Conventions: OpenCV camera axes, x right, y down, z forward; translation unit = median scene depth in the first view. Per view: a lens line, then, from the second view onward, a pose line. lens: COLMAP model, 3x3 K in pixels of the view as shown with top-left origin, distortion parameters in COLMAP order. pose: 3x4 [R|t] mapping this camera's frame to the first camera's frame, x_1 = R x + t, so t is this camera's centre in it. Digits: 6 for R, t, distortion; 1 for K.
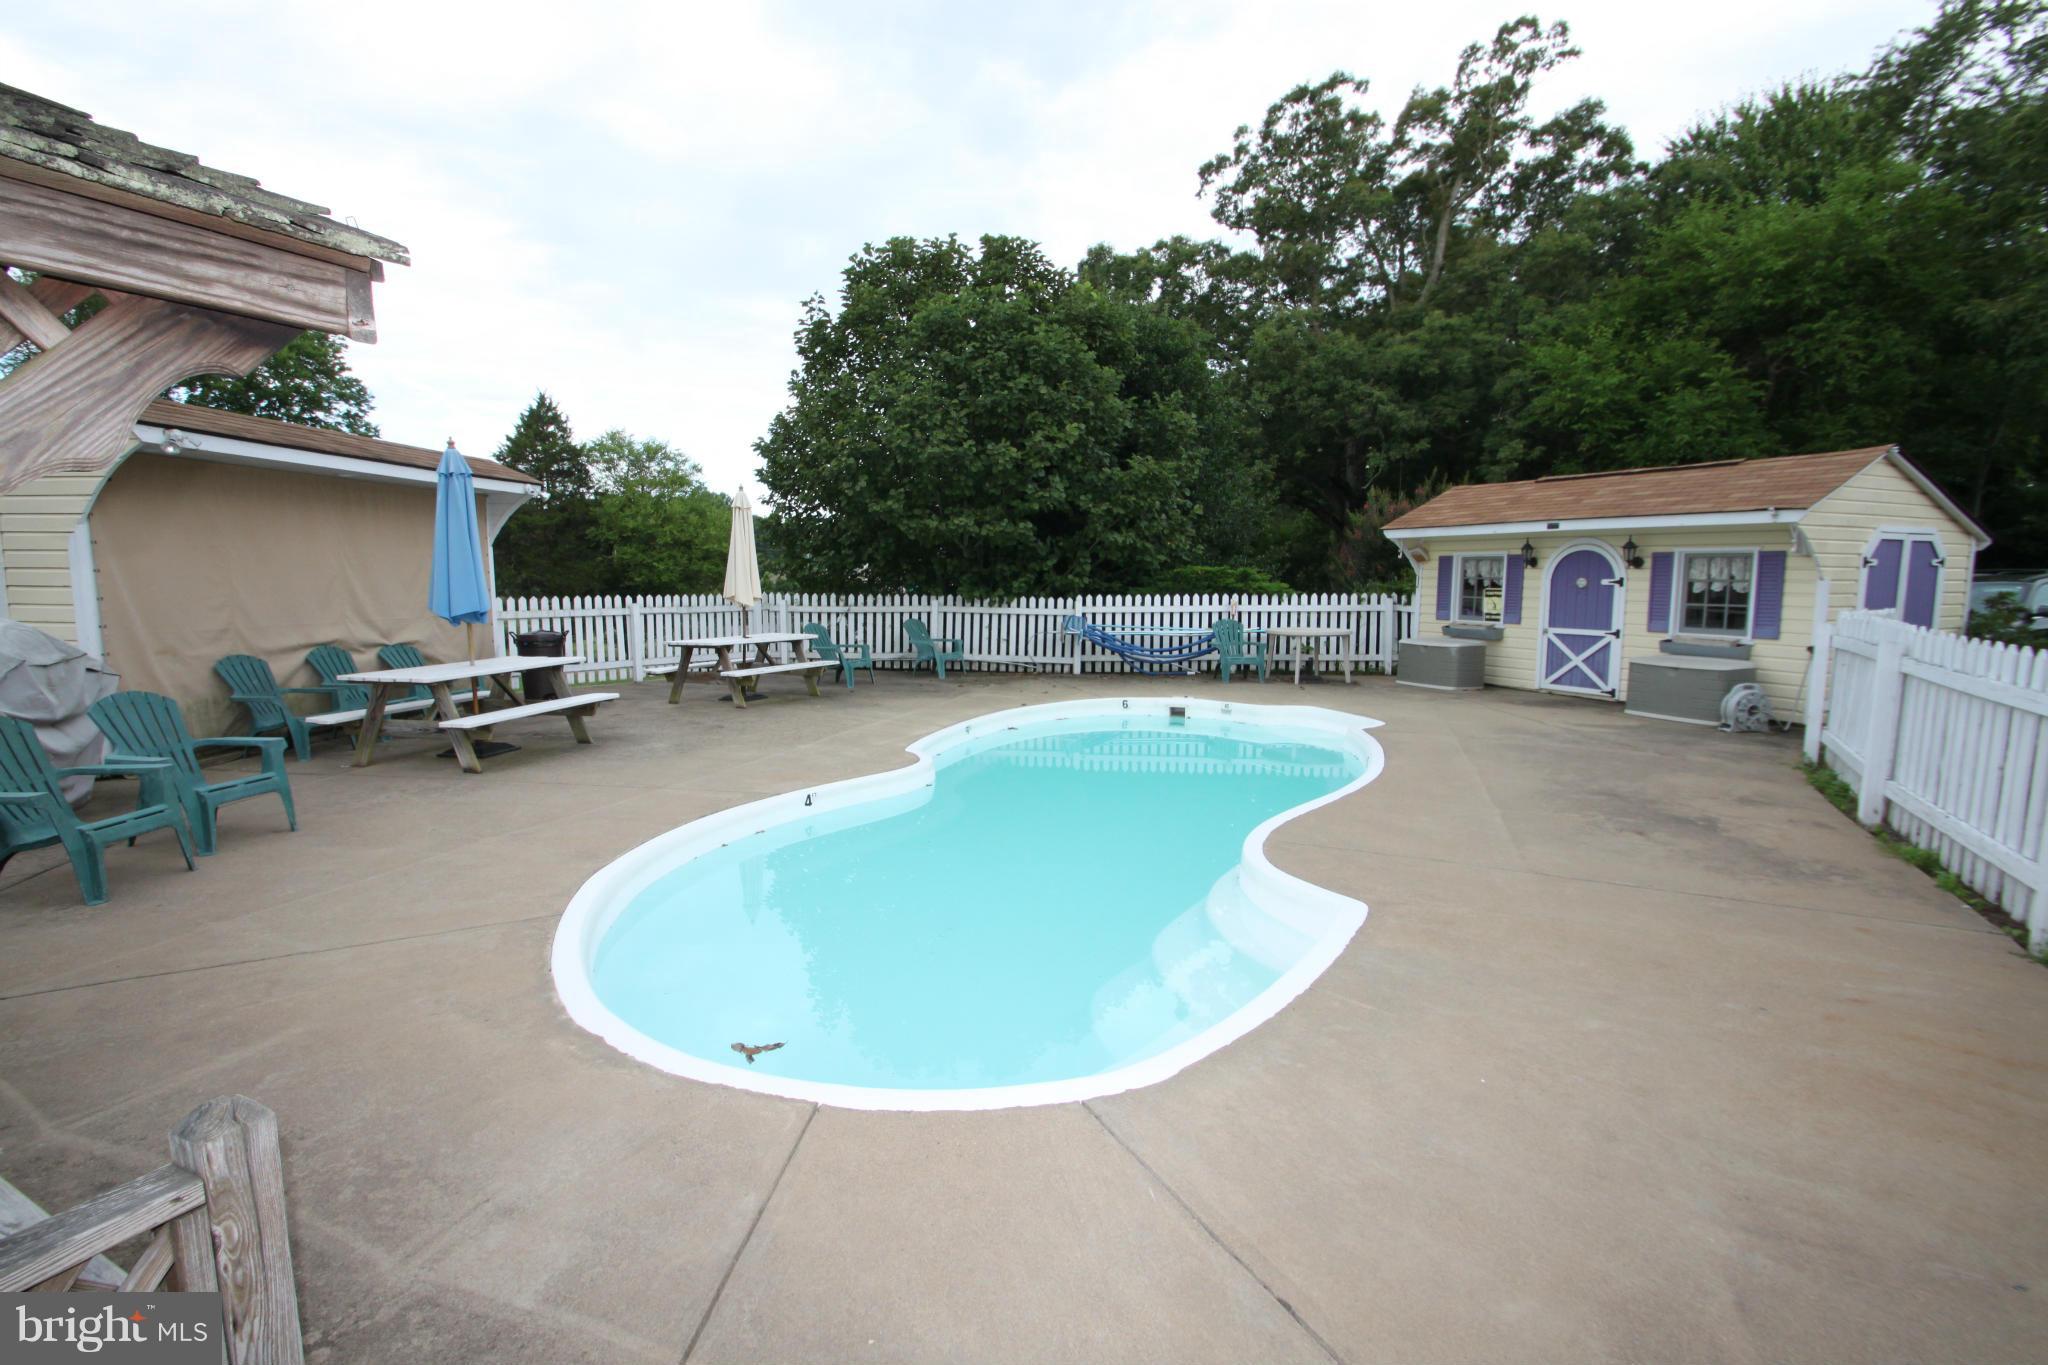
lens RADIAL K [[959.0, 0, 994.5], [0, 959.0, 682.8], [0, 0, 1]] dist [0.001088, -0.014296]
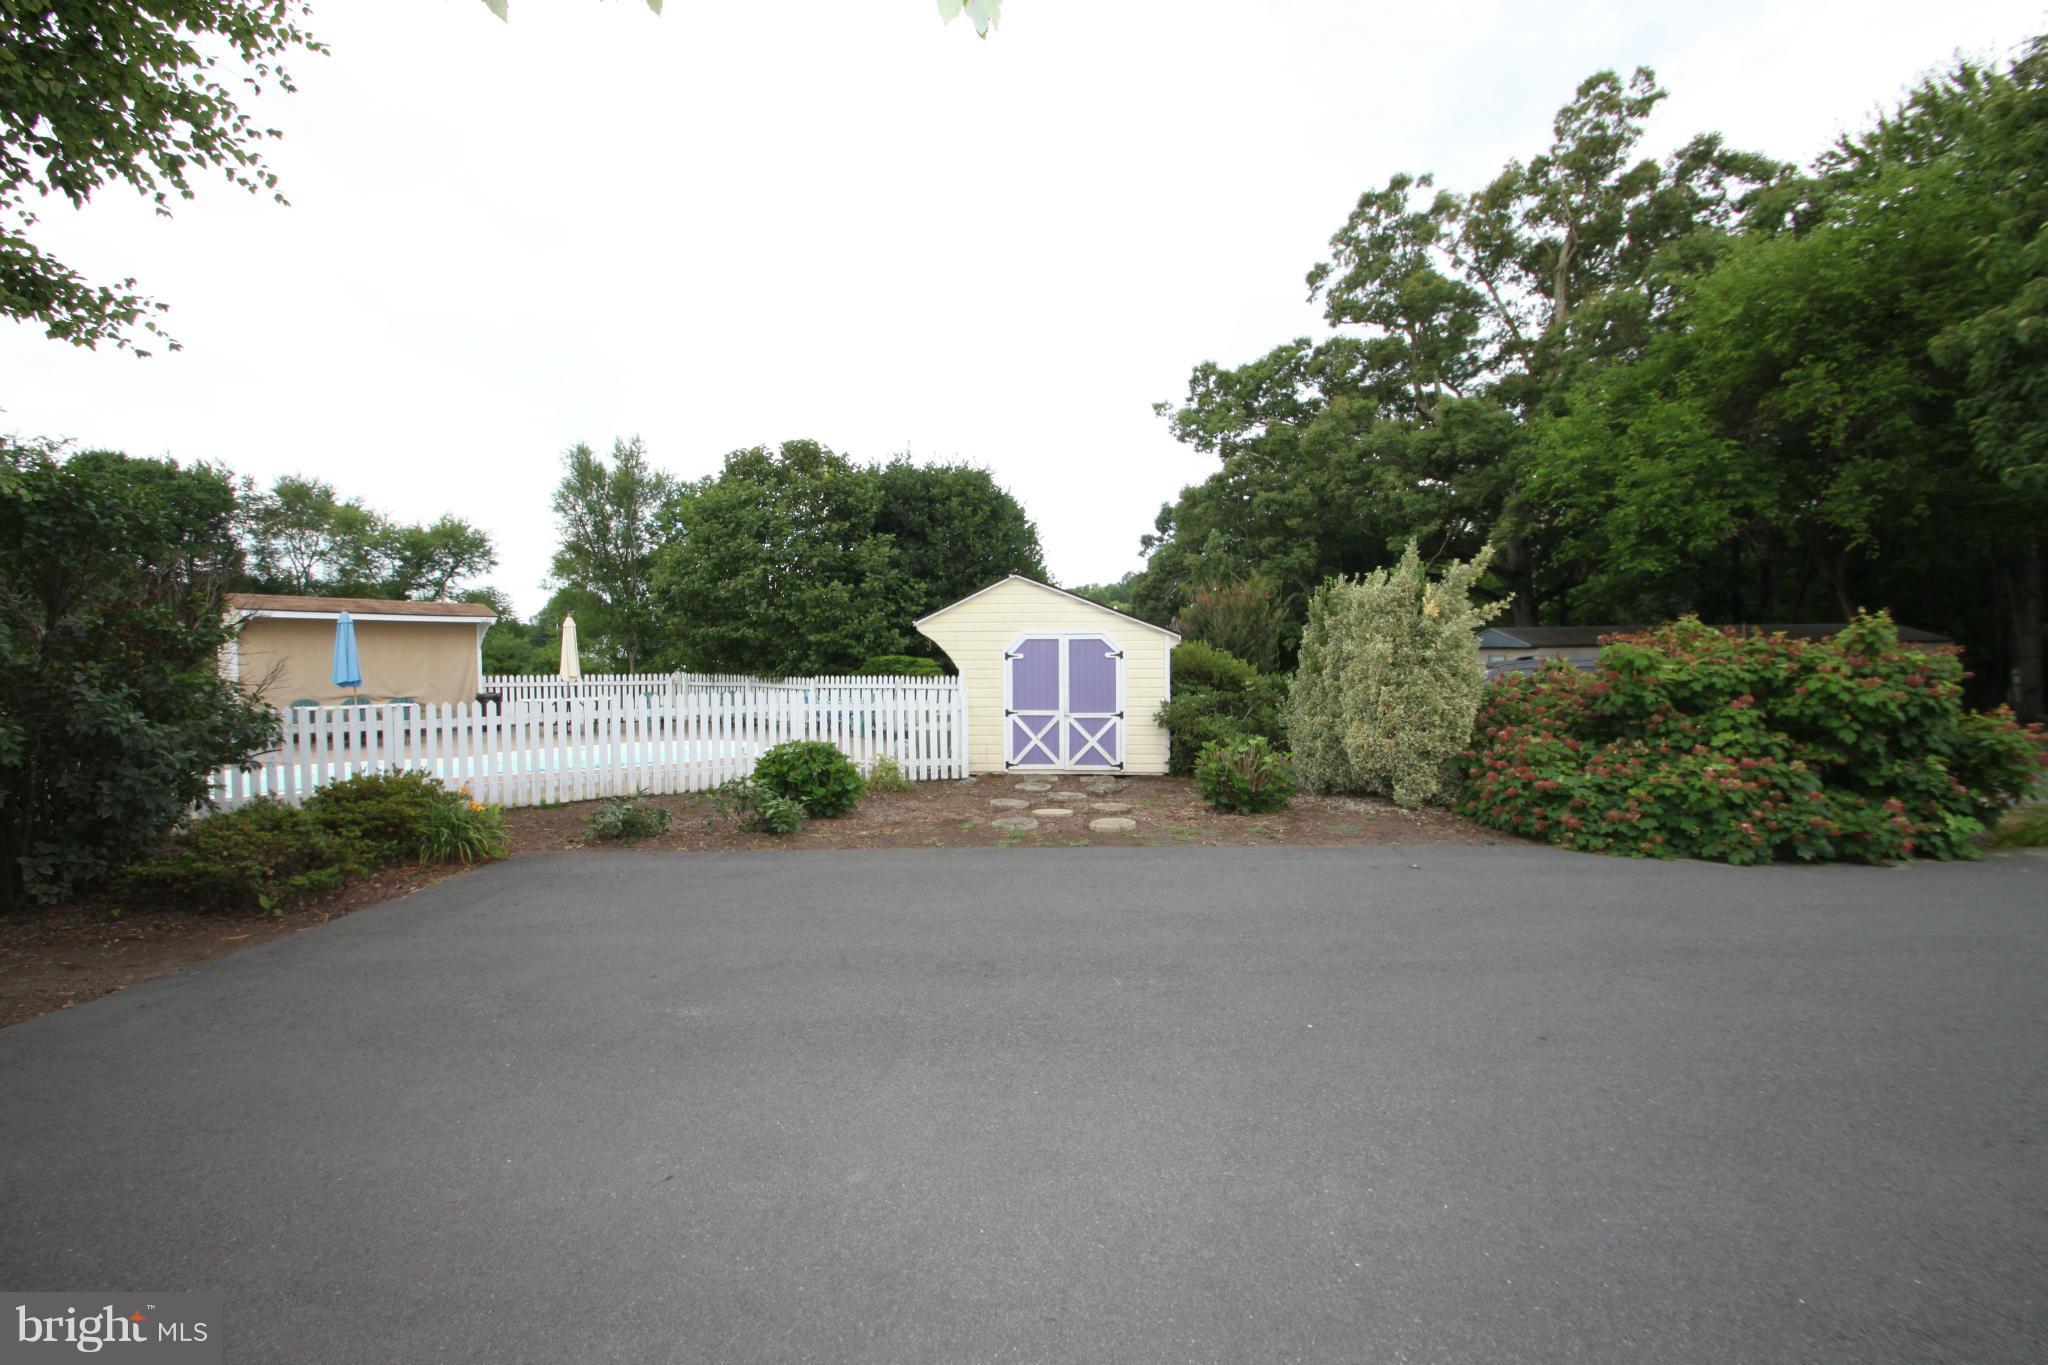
lens RADIAL K [[959.0, 0, 994.5], [0, 959.0, 682.8], [0, 0, 1]] dist [0.001088, -0.014296]
pose [[0.888486, 0.012040, -0.458745, 1.065717], [-0.052672, 0.995725, -0.075879, 0.006415], [0.455870, 0.091581, 0.885322, -0.113620]]
